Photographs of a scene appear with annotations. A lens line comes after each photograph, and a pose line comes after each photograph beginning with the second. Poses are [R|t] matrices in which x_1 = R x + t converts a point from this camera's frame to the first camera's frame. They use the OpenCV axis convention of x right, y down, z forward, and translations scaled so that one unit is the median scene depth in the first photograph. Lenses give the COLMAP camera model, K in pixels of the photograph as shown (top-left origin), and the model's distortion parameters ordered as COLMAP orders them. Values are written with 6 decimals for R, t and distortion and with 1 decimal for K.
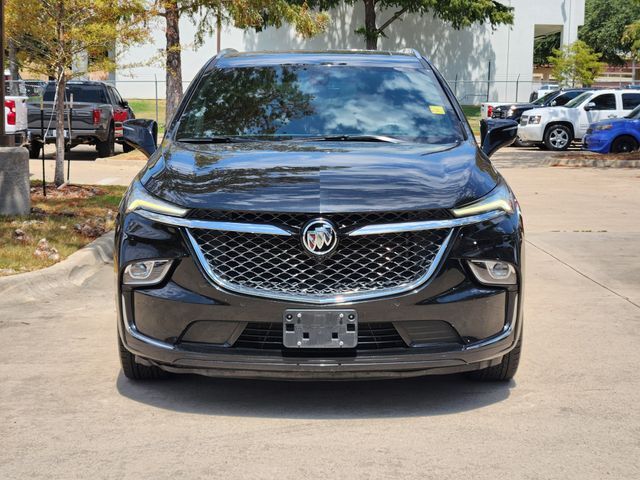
lens RADIAL K [[1204.1, 0, 320.0], [0, 1204.1, 240.0], [0, 0, 1]] dist [-0.019385, 0.201332]
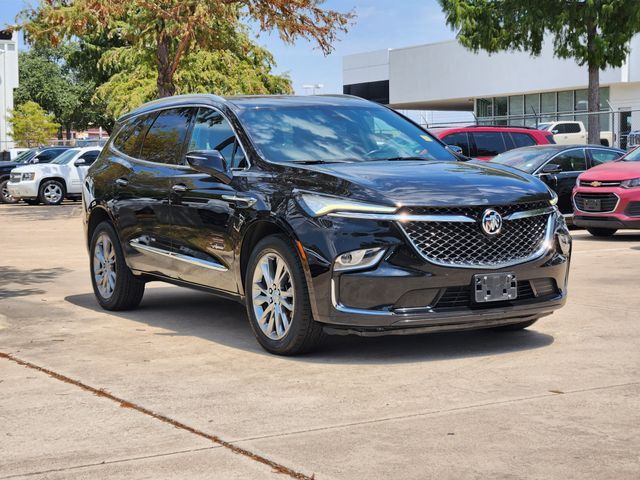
lens RADIAL K [[1204.1, 0, 320.0], [0, 1204.1, 240.0], [0, 0, 1]] dist [-0.019385, 0.201332]
pose [[0.858929, -0.051842, 0.509463, -0.875821], [0.078795, 0.996395, -0.031454, 0.046378], [-0.505996, 0.067160, 0.859917, -0.103965]]
